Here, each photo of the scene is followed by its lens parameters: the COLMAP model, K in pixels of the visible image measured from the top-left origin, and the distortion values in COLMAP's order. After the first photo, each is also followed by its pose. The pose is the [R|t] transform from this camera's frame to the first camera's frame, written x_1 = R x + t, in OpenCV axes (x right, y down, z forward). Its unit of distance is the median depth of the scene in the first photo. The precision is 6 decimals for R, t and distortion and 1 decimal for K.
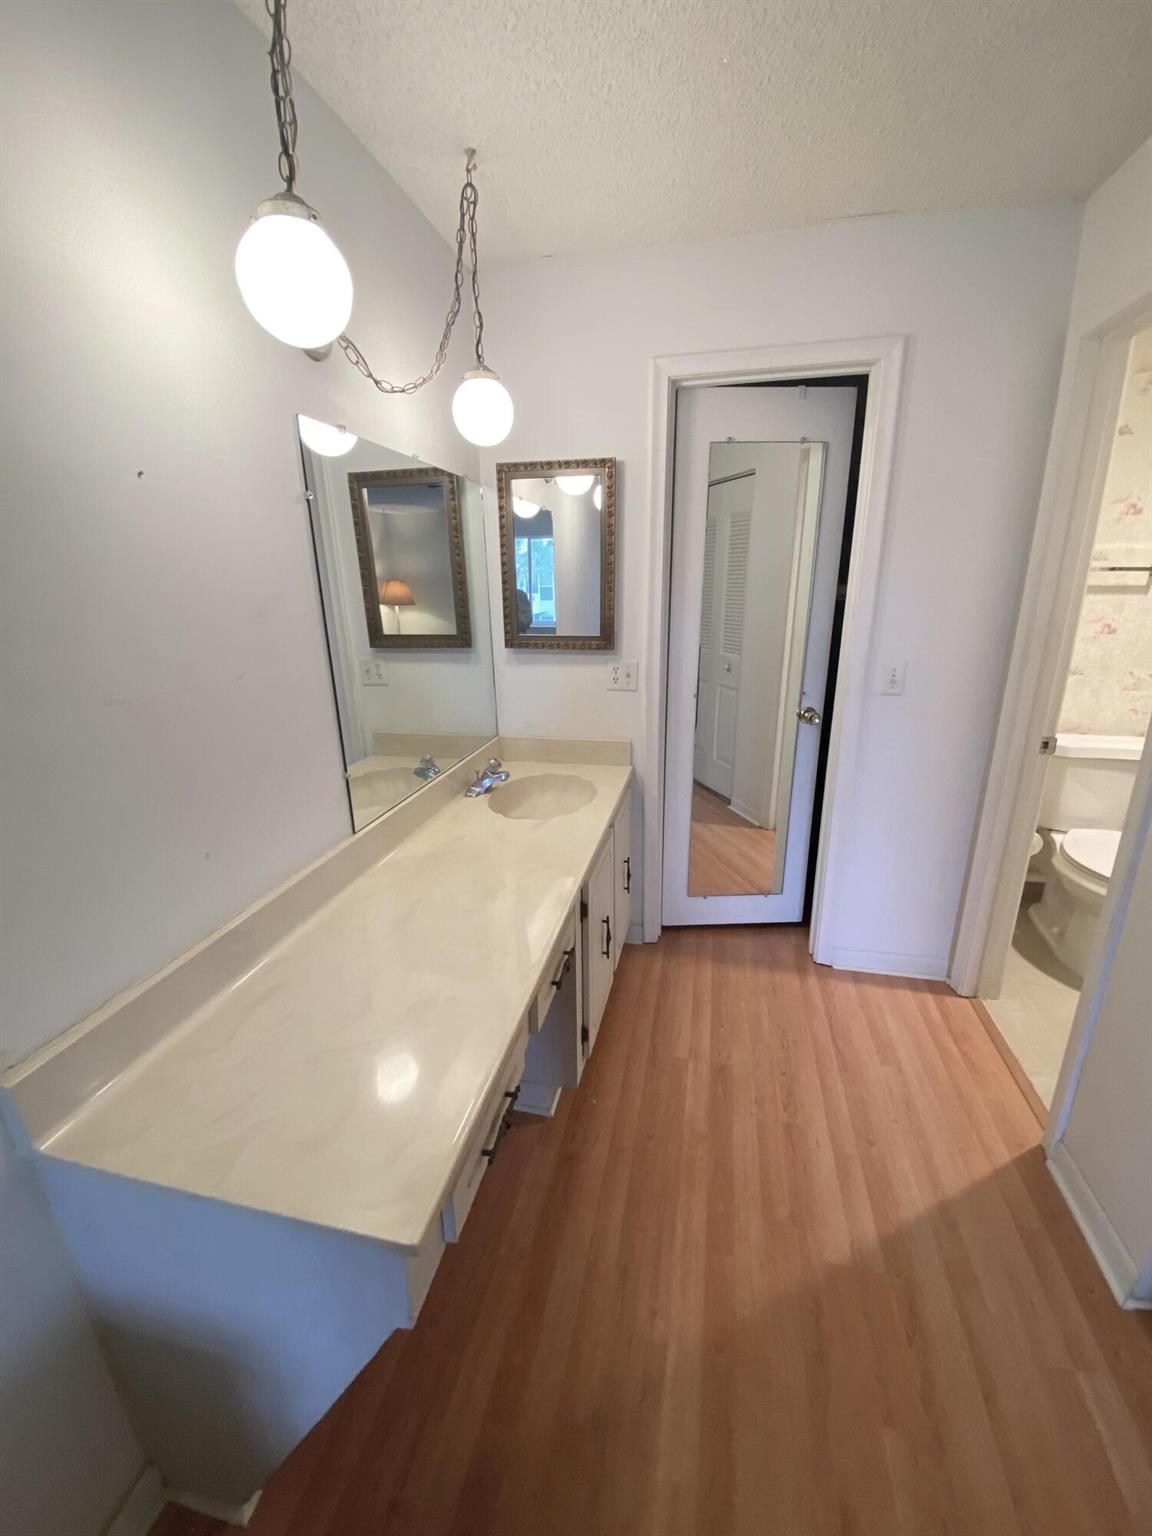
lens RADIAL K [[614.1, 0, 576.0], [0, 614.1, 768.0], [0, 0, 1]] dist [0.030104, -0.024431]
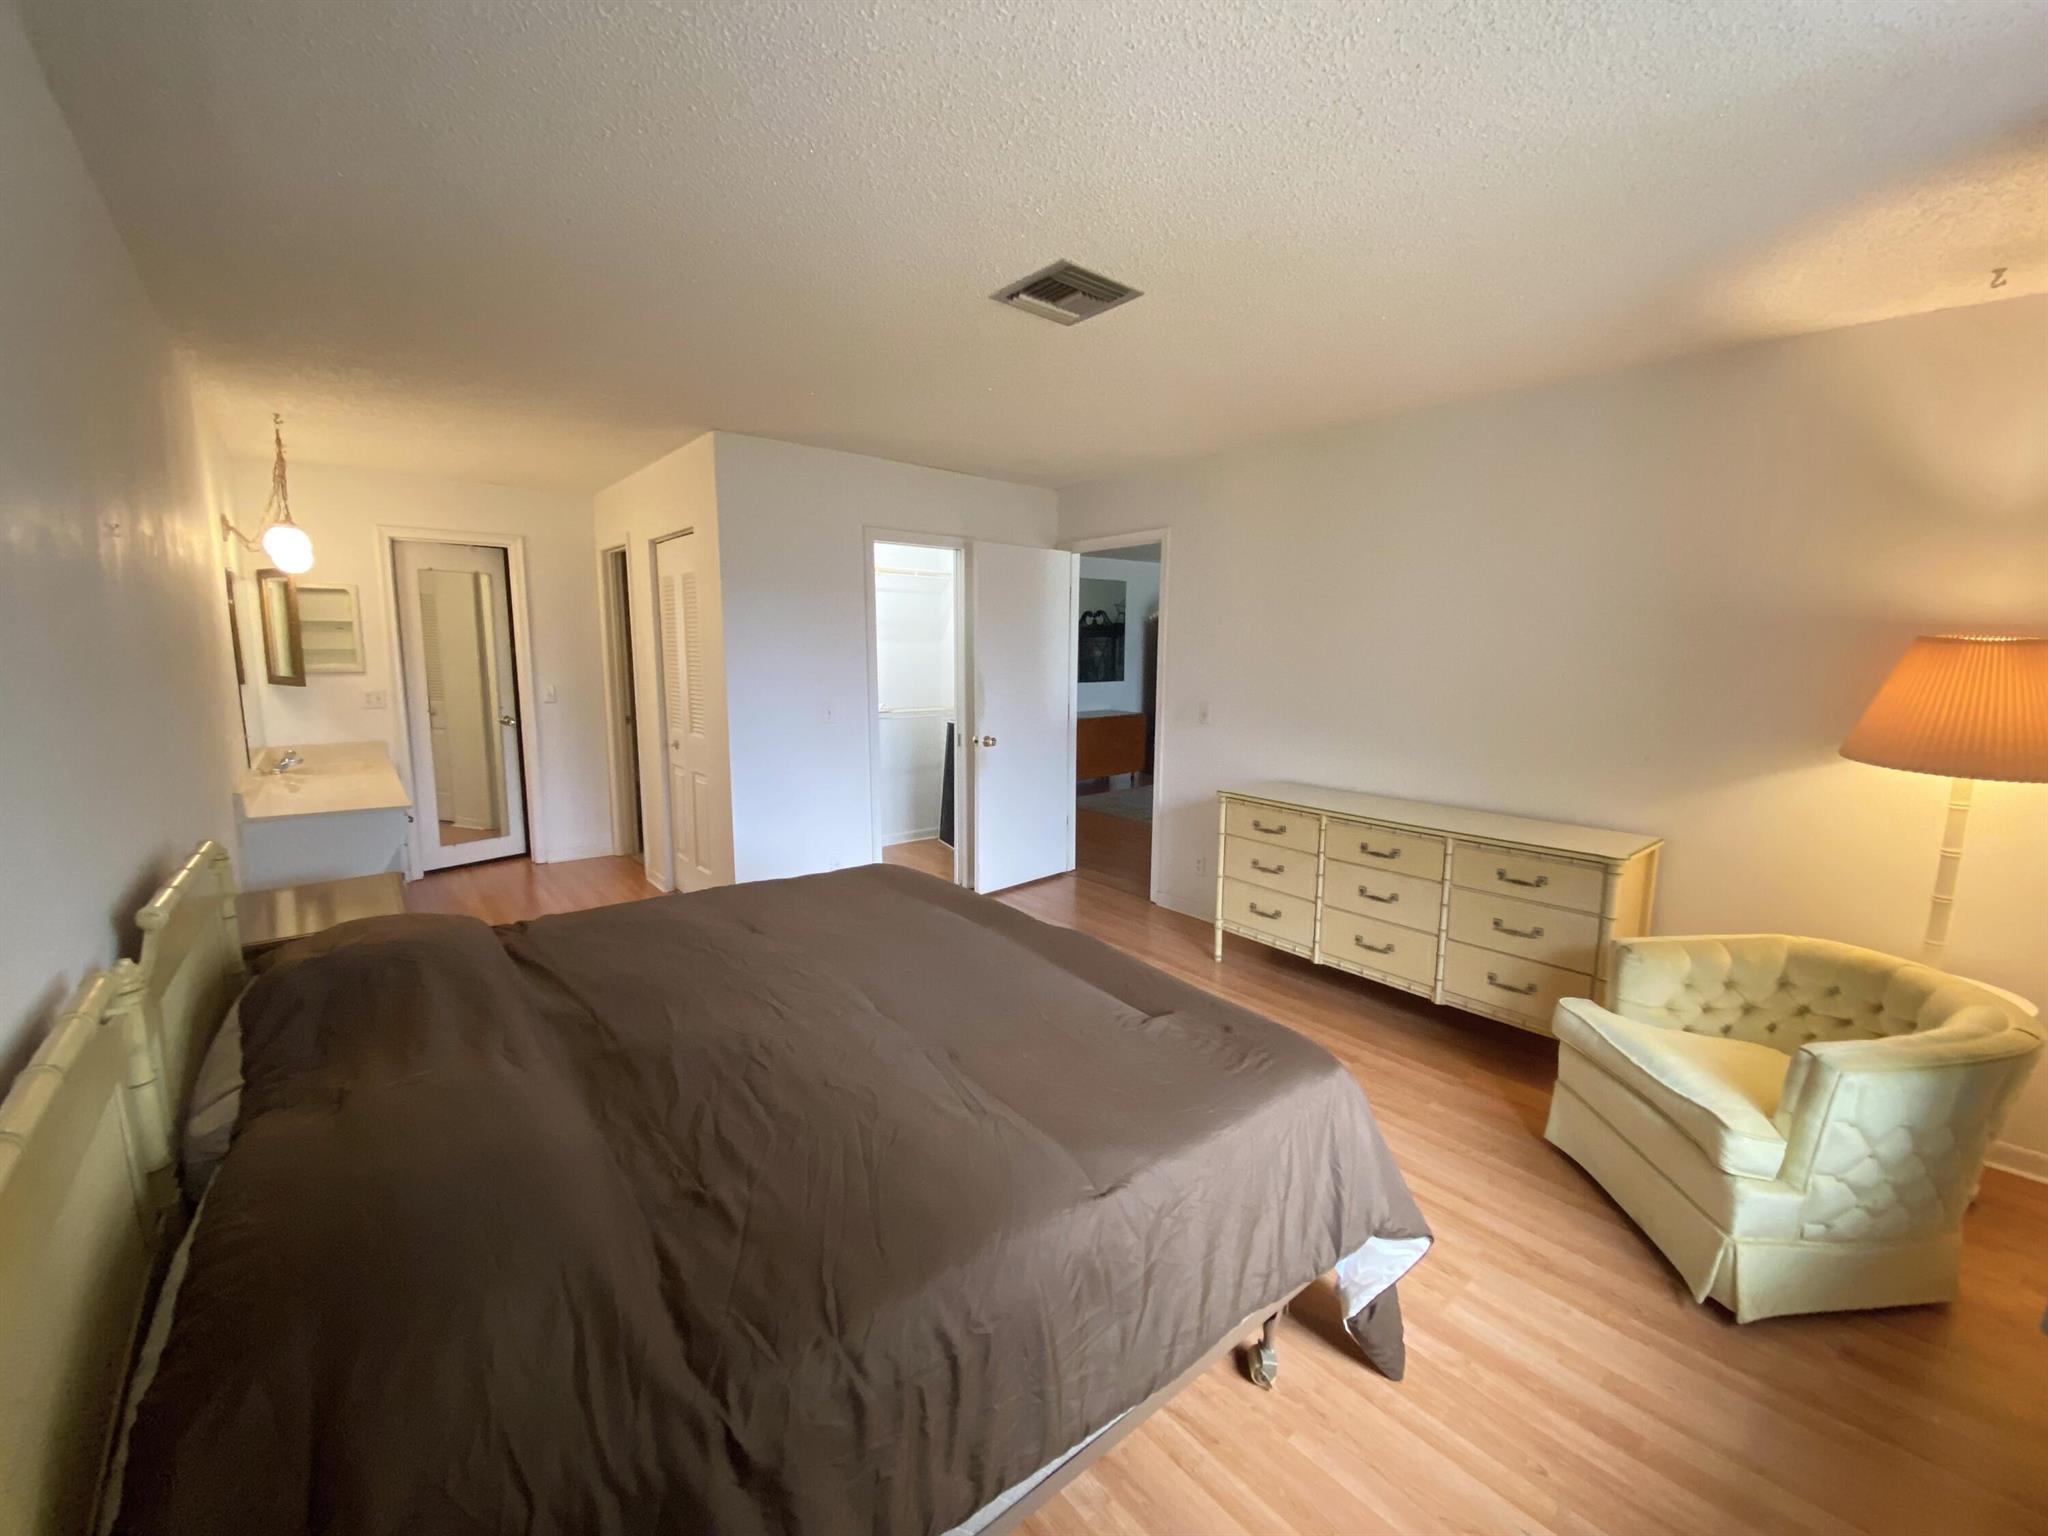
lens RADIAL K [[818.8, 0, 1024.0], [0, 818.8, 768.0], [0, 0, 1]] dist [0.030104, -0.024431]
pose [[0.608655, -0.090004, 0.788314, -0.670288], [0.211195, 0.976080, -0.051621, 0.548219], [-0.764811, 0.197908, 0.613104, -1.744804]]
